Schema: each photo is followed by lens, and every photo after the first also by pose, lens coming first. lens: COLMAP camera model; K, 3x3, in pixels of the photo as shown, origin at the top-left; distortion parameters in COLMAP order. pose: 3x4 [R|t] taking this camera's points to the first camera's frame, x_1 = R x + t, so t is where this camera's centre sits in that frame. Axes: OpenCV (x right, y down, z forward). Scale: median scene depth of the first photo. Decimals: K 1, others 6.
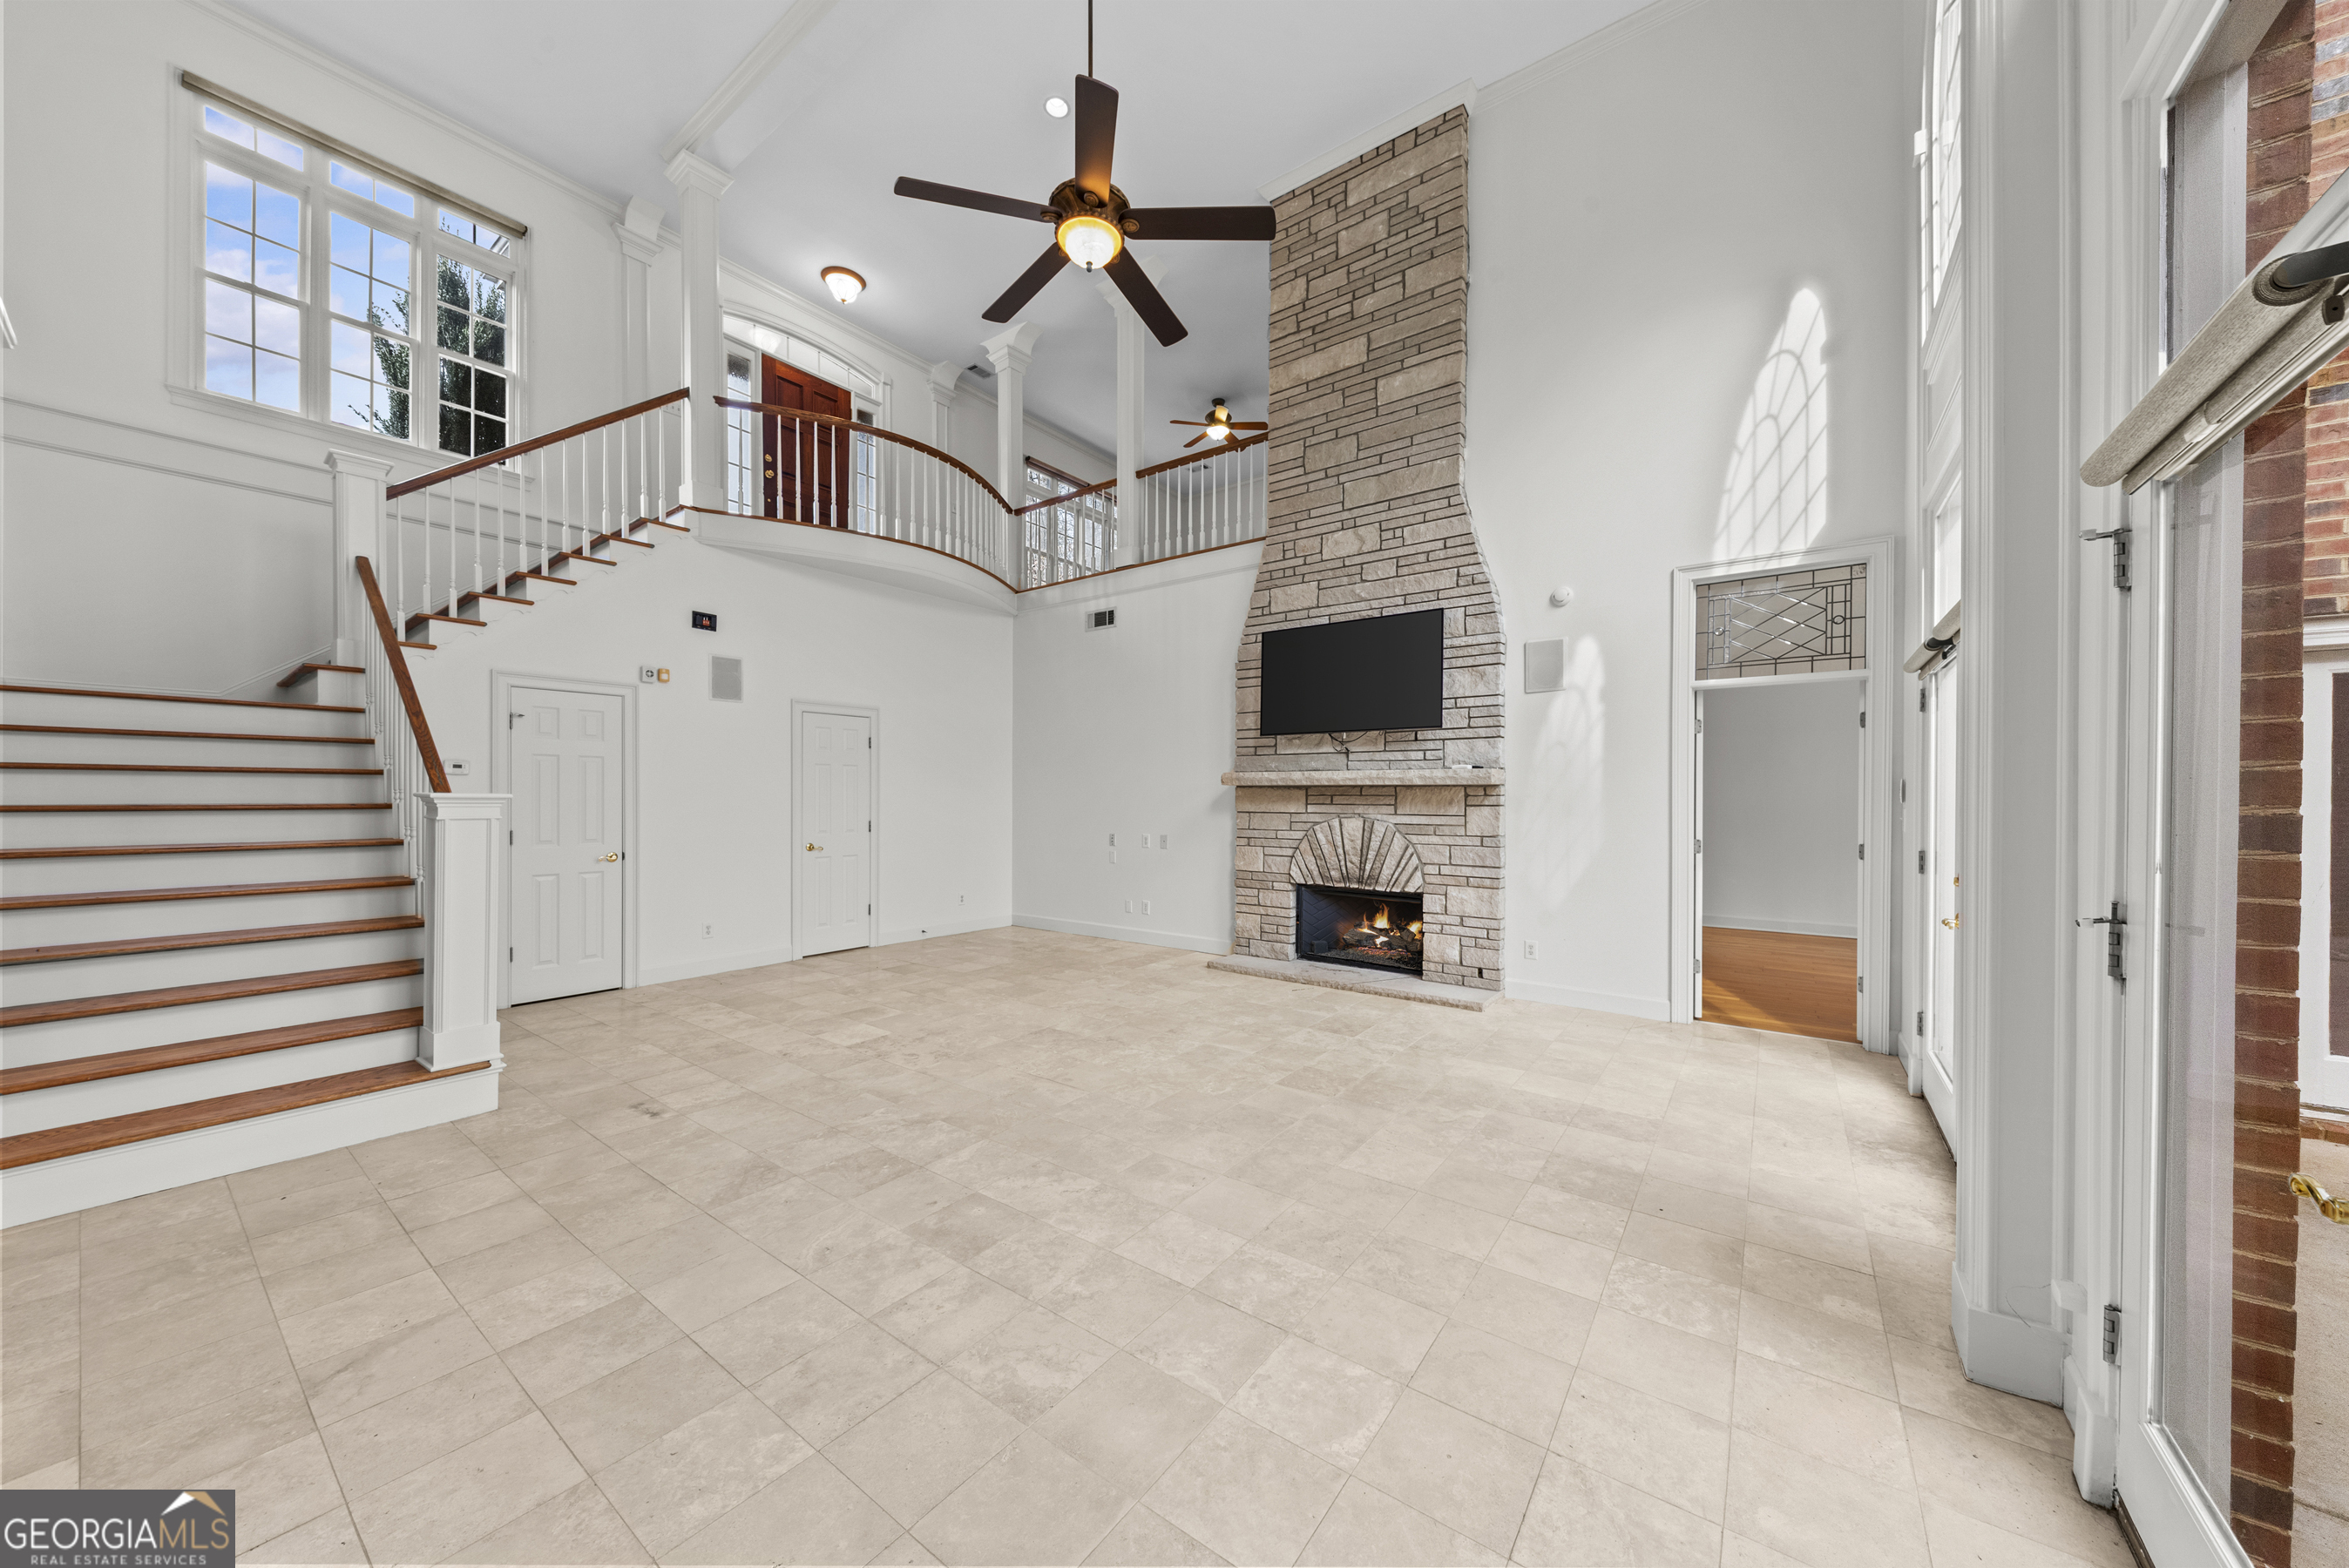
lens RADIAL K [[822.2, 0, 1191.0], [0, 822.2, 803.7], [0, 0, 1]] dist [0.011068, 0.000030]
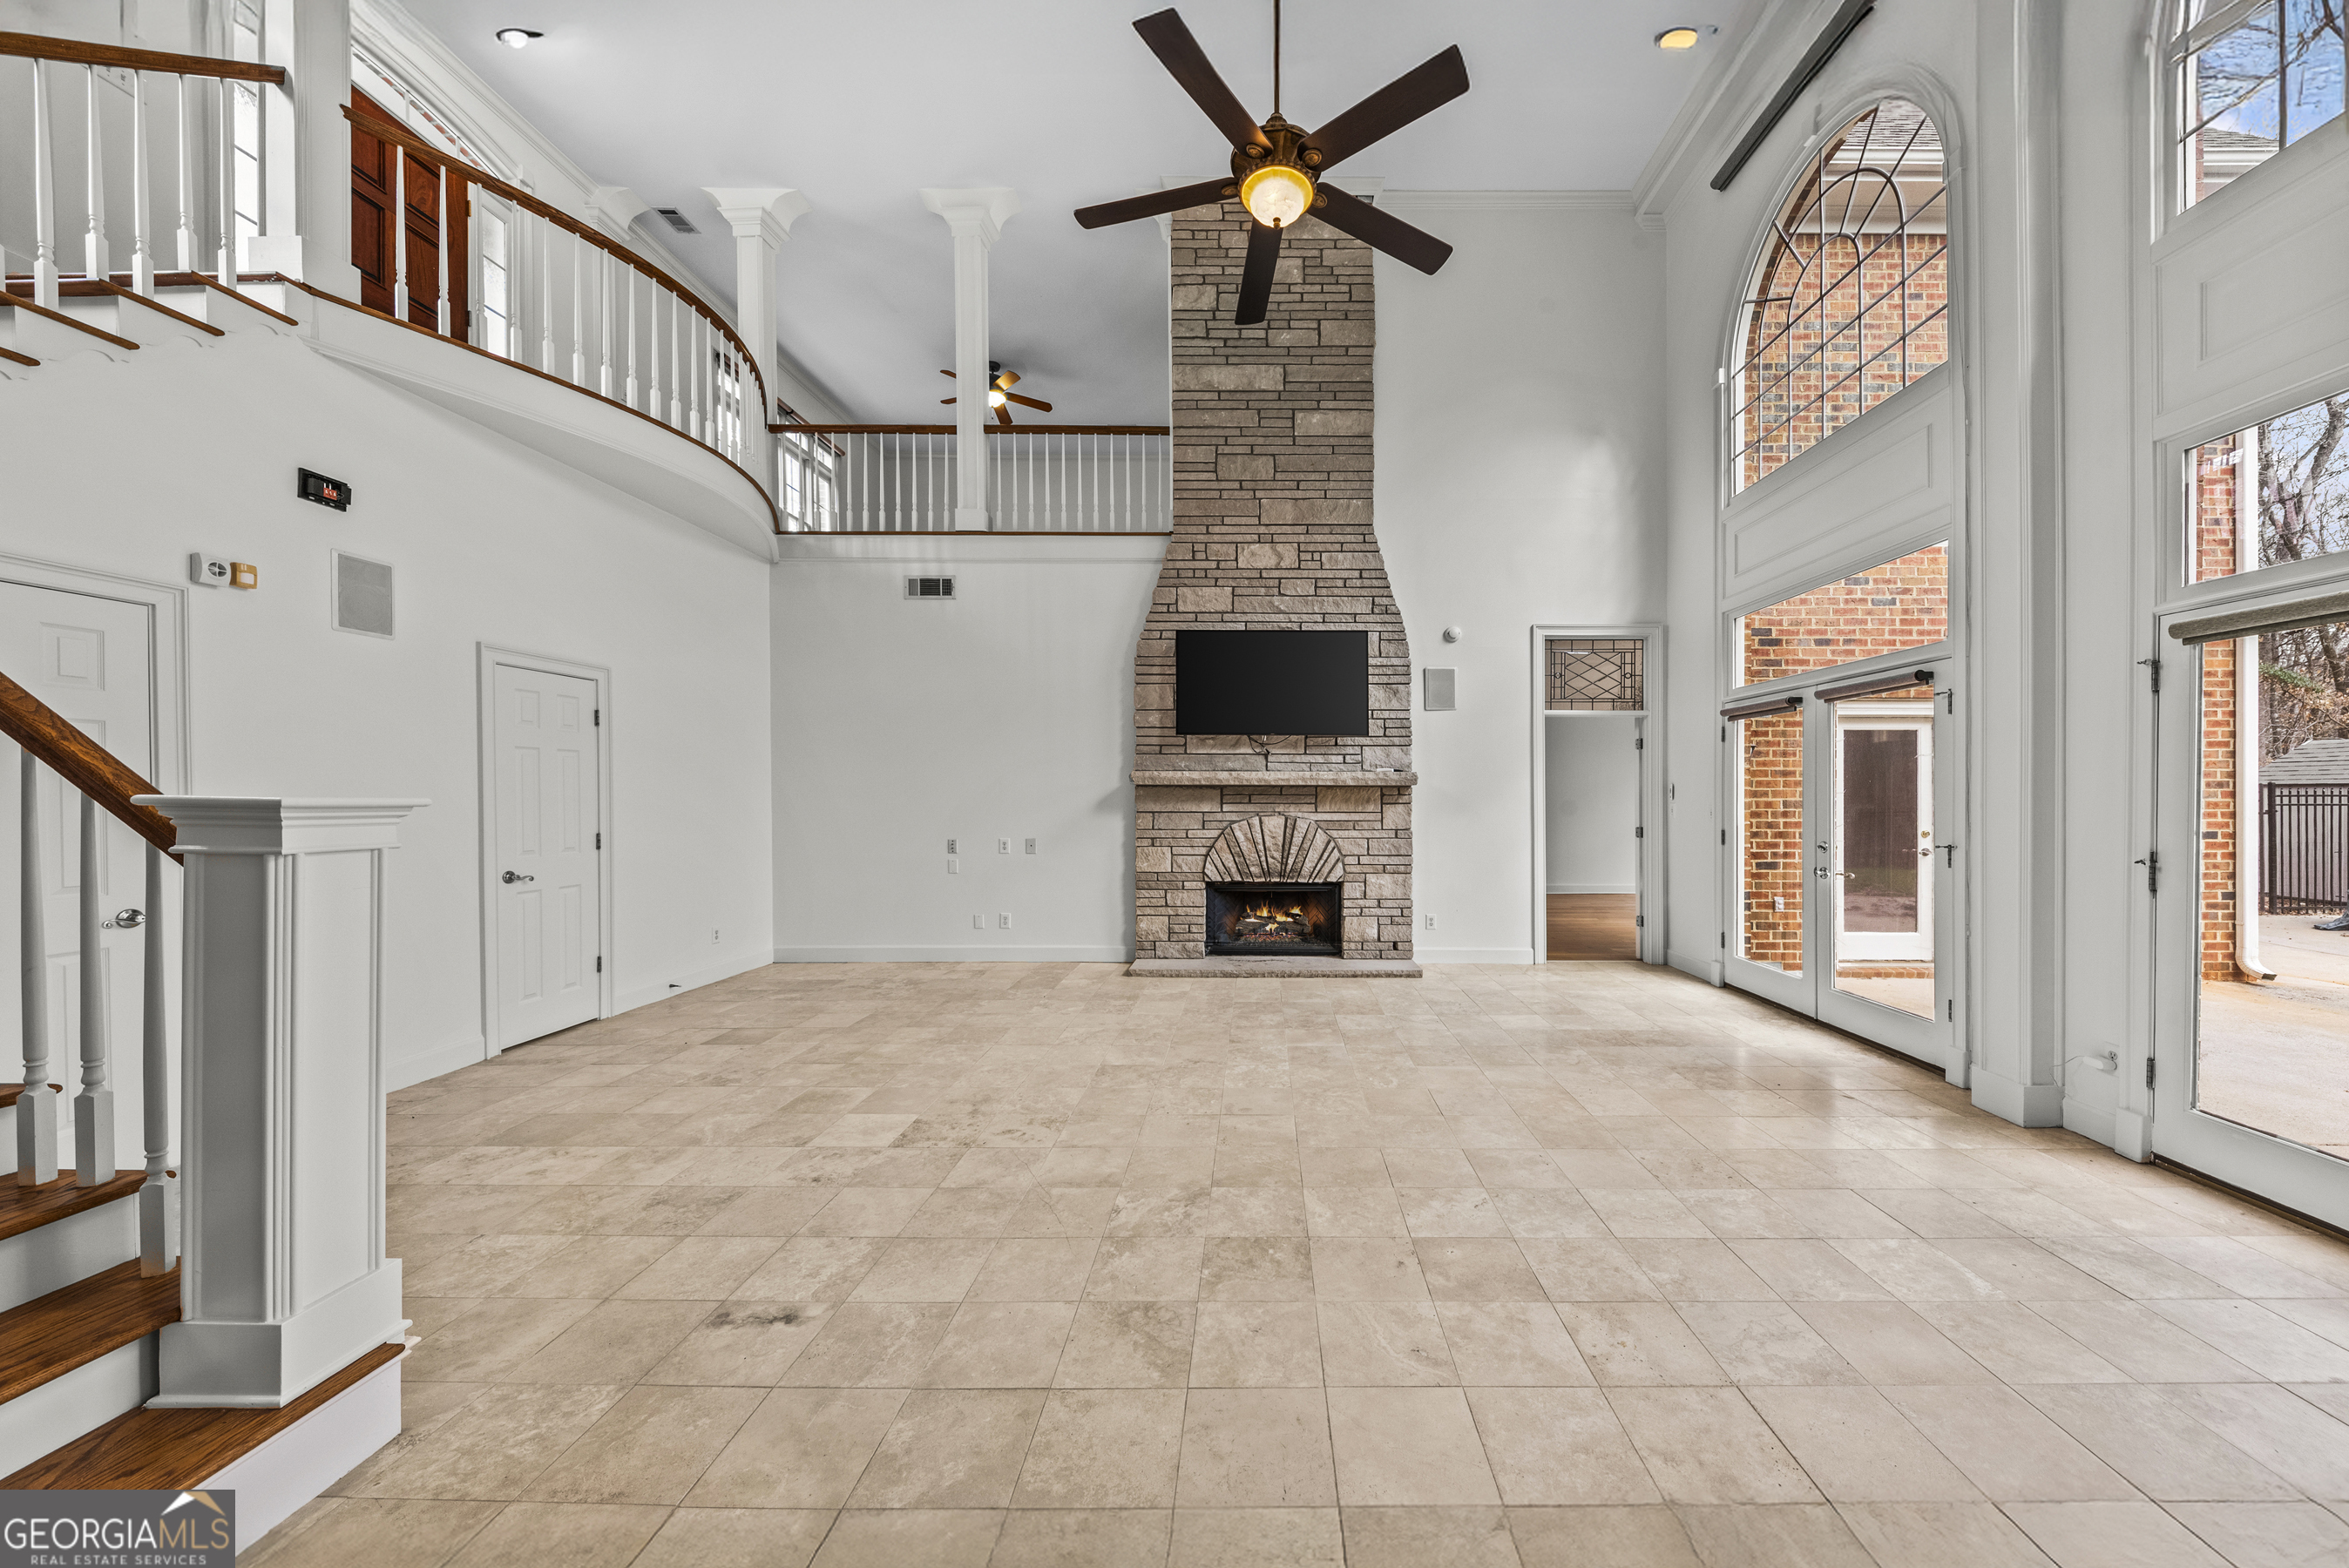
lens RADIAL K [[808.2, 0, 1170.2], [0, 808.2, 803.7], [0, 0, 1]] dist [0.004296, -0.000176]
pose [[0.803246, -0.009455, 0.595572, -0.552761], [0.006468, 0.999954, 0.007152, -0.007150], [-0.595612, -0.001893, 0.803270, 0.247388]]
